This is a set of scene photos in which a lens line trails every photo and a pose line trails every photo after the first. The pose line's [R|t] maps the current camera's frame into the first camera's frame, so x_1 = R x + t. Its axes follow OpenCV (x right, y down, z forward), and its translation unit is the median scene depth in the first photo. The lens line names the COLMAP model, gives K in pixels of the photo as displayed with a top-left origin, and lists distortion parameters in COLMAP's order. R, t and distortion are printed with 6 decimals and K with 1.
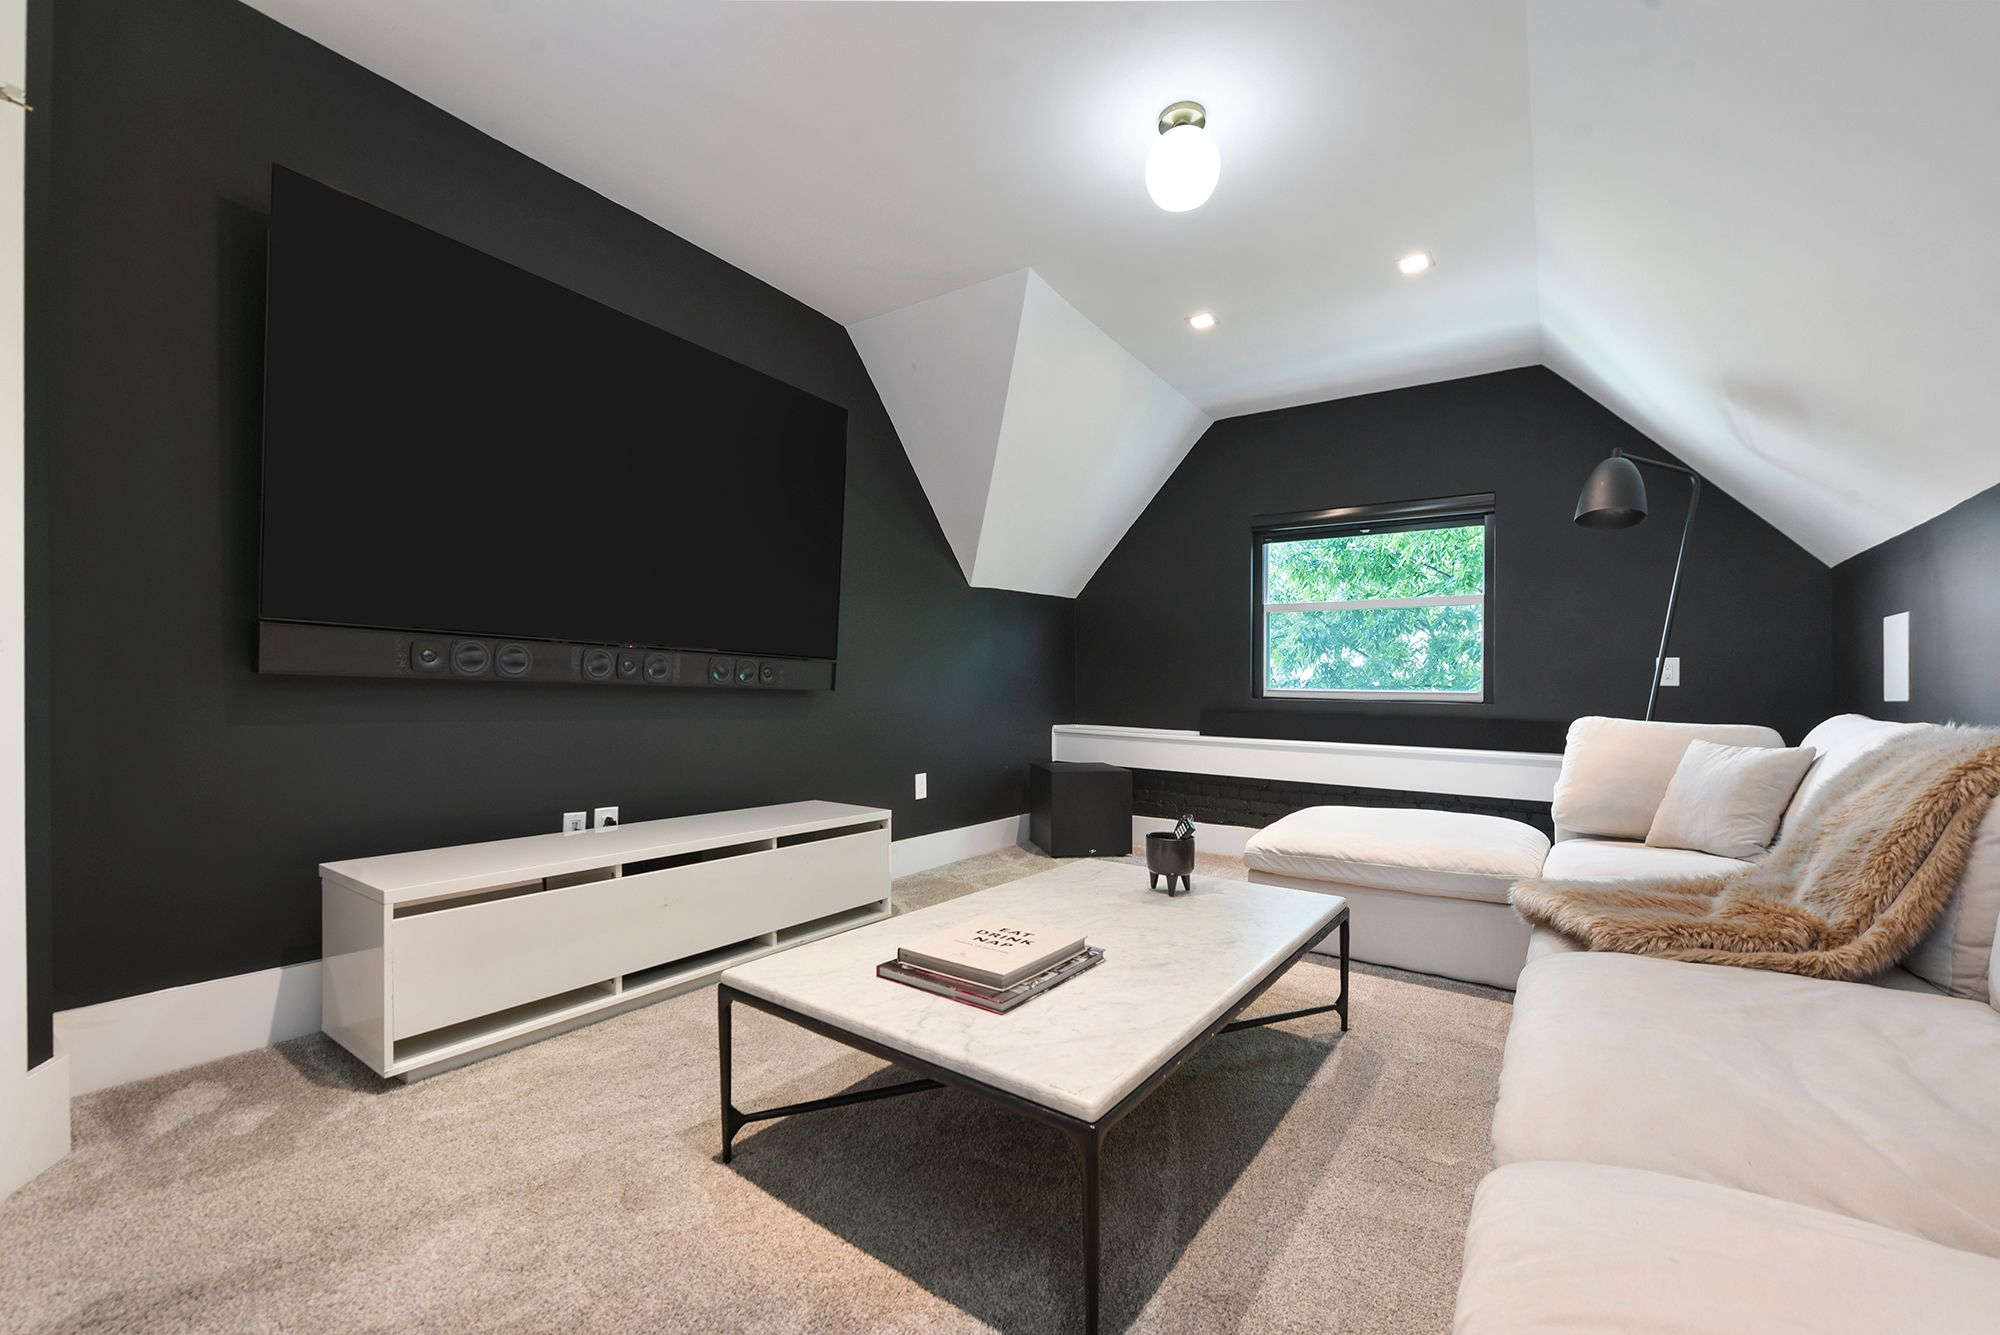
lens RADIAL K [[792.9, 0, 1002.2], [0, 792.9, 697.0], [0, 0, 1]] dist [0.002175, 0.000048]
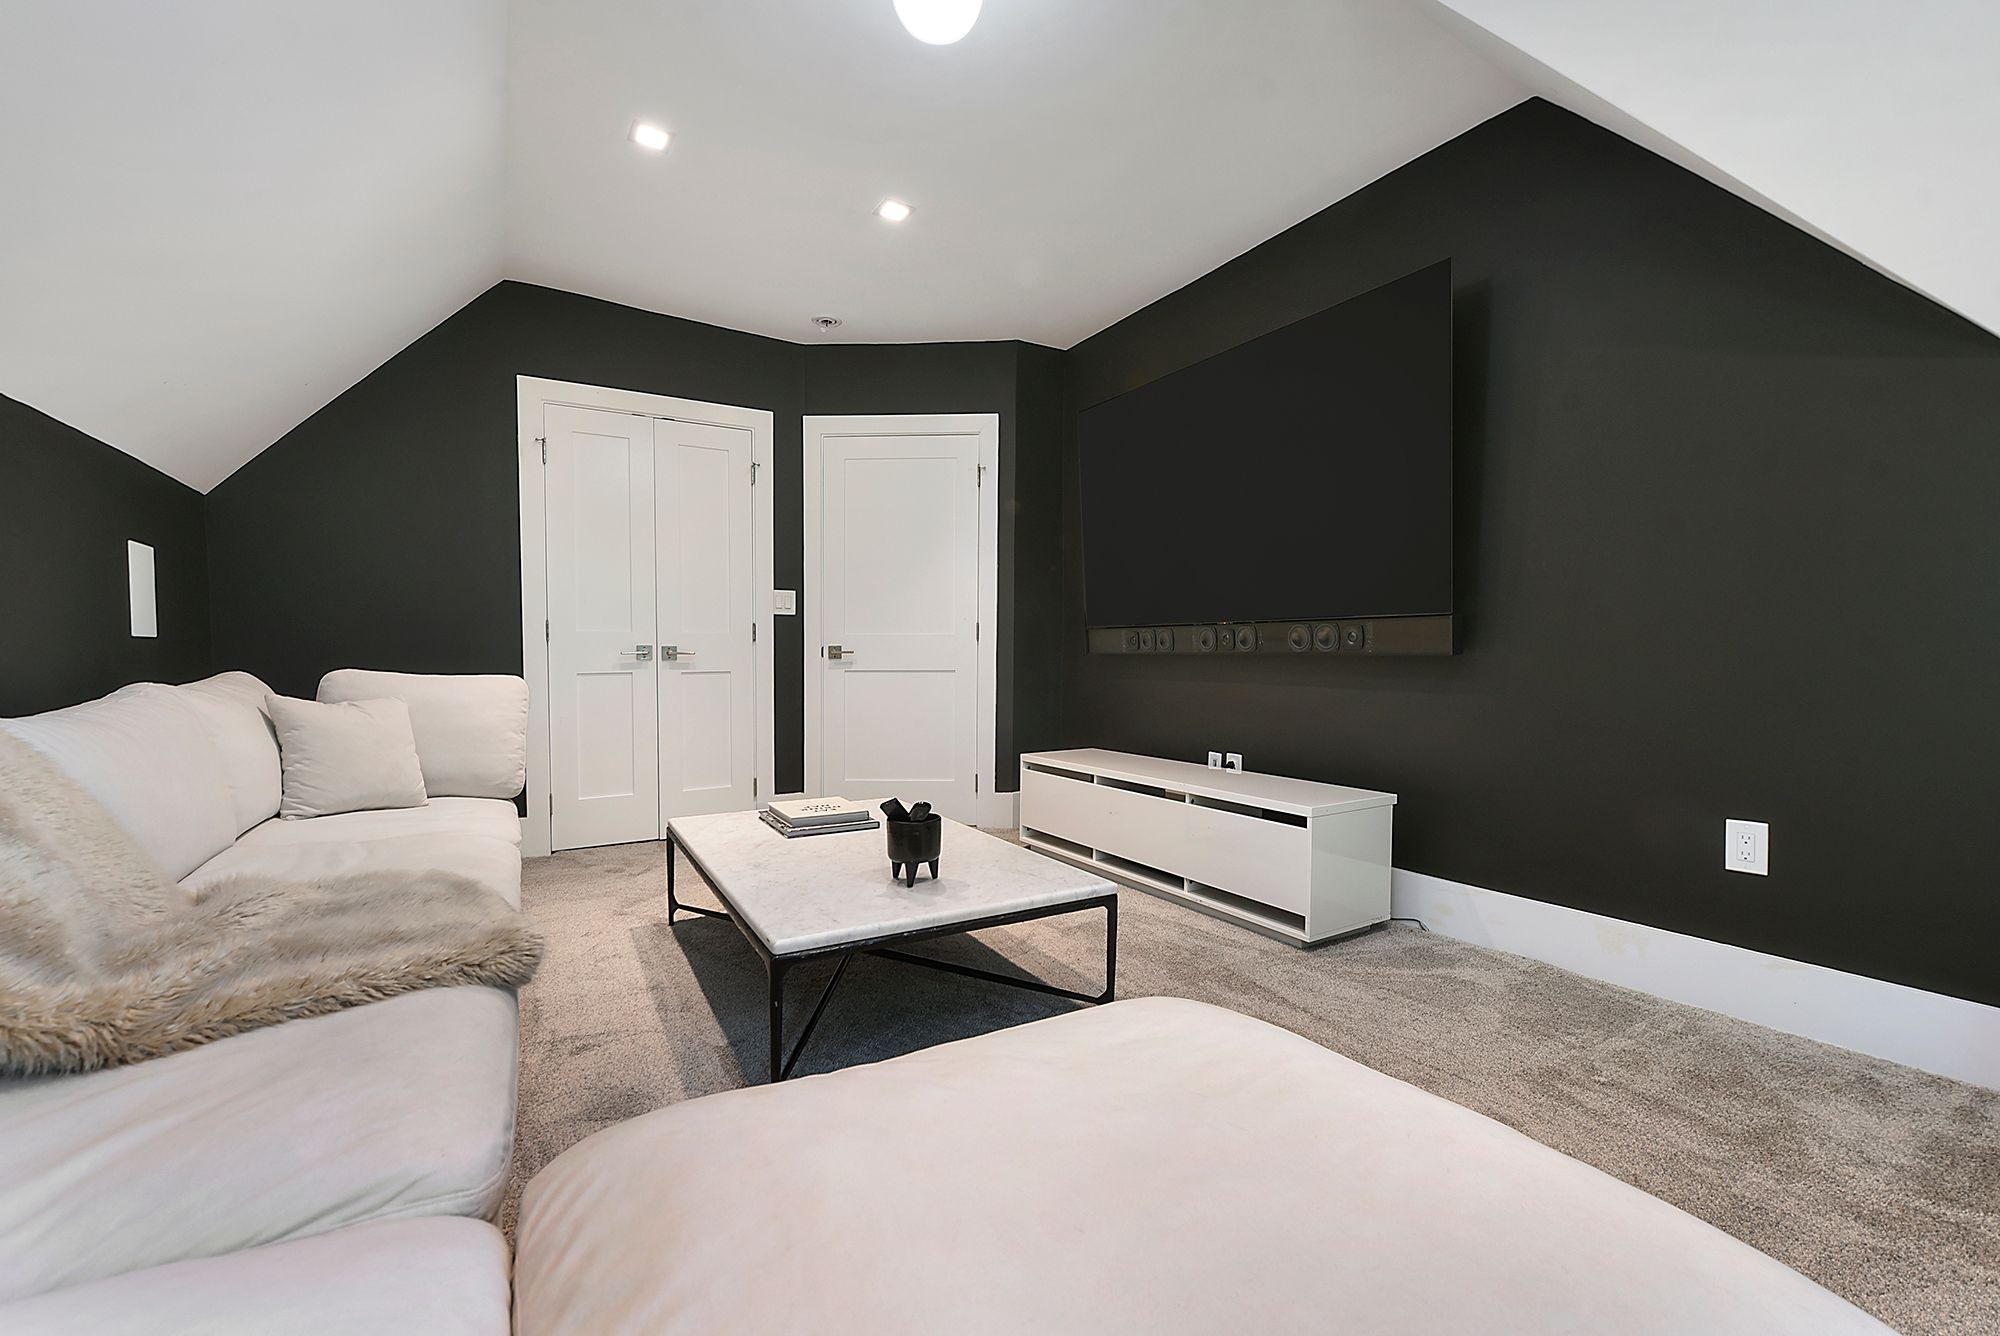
lens RADIAL K [[829.2, 0, 997.8], [0, 829.2, 683.9], [0, 0, 1]] dist [0.000458, -0.000176]
pose [[-0.419124, 0.014596, -0.907812, 0.871279], [-0.002017, 0.999853, 0.017007, 0.010089], [0.907927, 0.008960, -0.419033, 1.275378]]
